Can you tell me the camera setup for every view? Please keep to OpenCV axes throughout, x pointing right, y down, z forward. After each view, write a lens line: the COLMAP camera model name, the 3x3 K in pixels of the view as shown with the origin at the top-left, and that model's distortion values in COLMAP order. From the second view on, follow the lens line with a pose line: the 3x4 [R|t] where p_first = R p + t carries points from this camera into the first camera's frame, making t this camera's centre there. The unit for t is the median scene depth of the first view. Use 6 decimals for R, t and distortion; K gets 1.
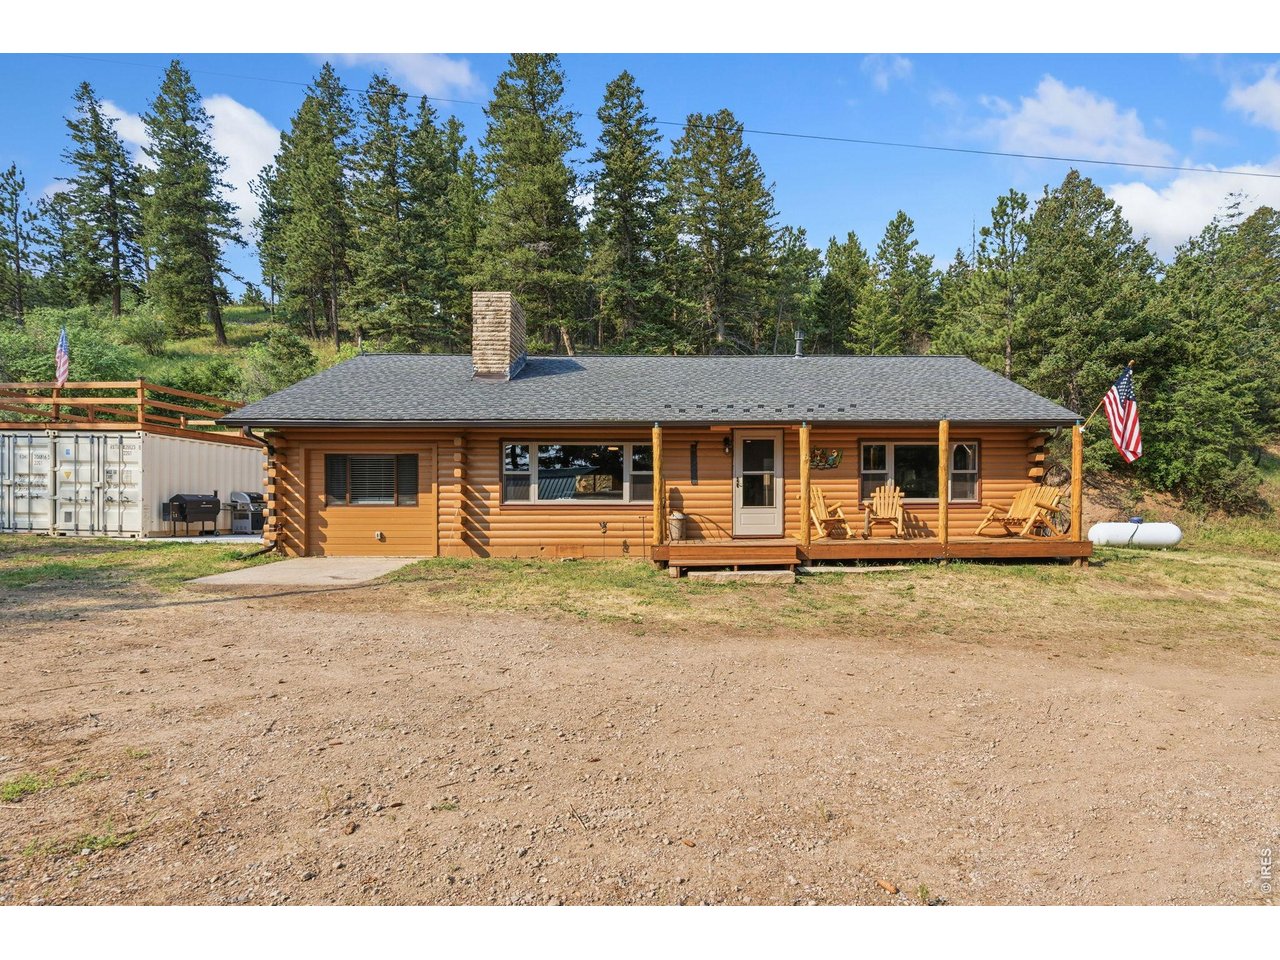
lens RADIAL K [[617.6, 0, 640.1], [0, 617.6, 500.2], [0, 0, 1]] dist [-0.002146, 0.000129]
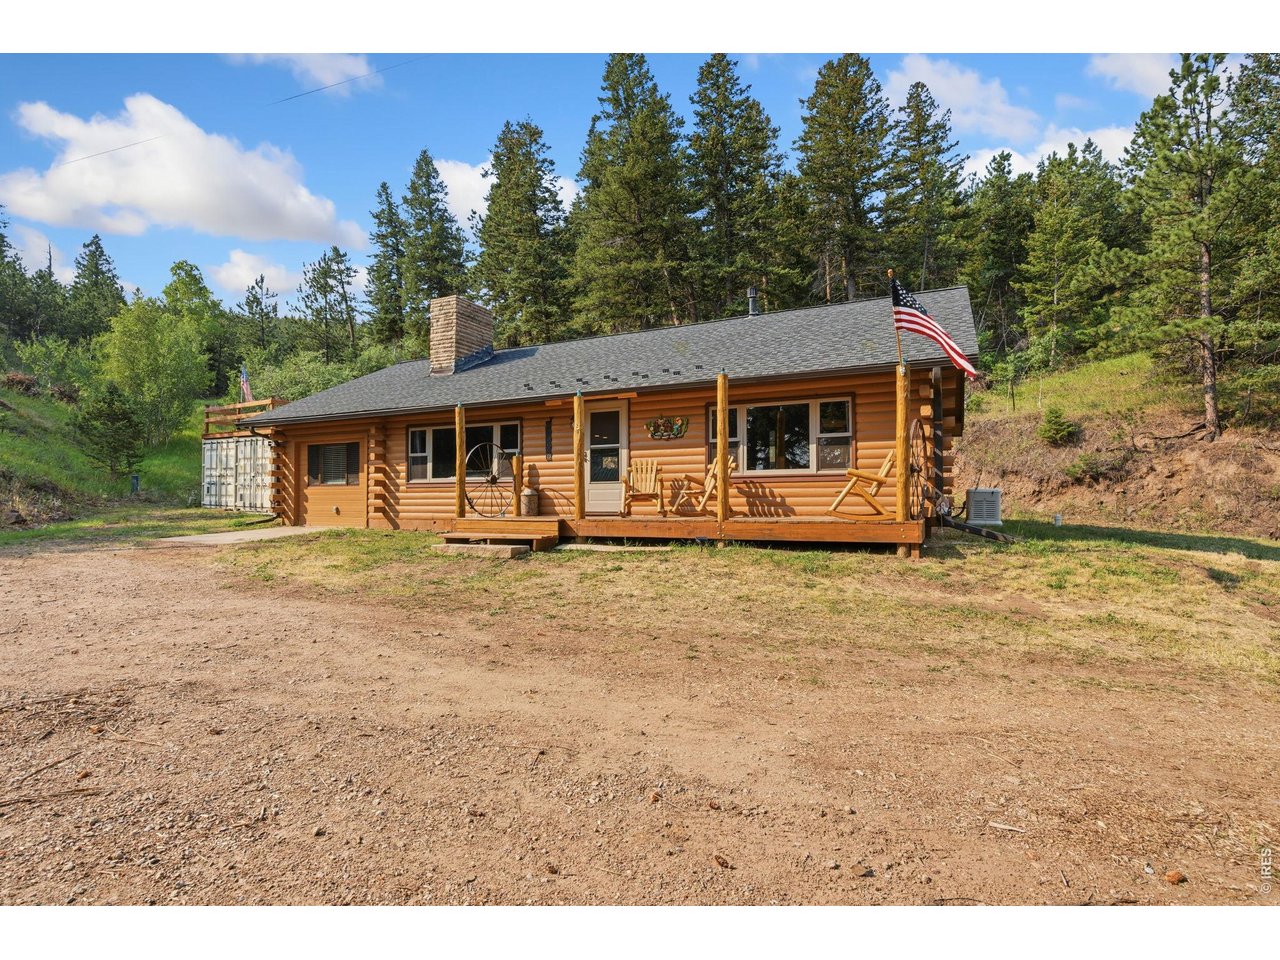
lens RADIAL K [[603.3, 0, 630.8], [0, 603.3, 477.1], [0, 0, 1]] dist [0.001488, 0.000611]
pose [[0.892622, -0.015975, -0.450522, 0.646776], [0.009695, 0.999821, -0.016243, 0.018686], [0.450701, 0.010131, 0.892617, 0.186671]]
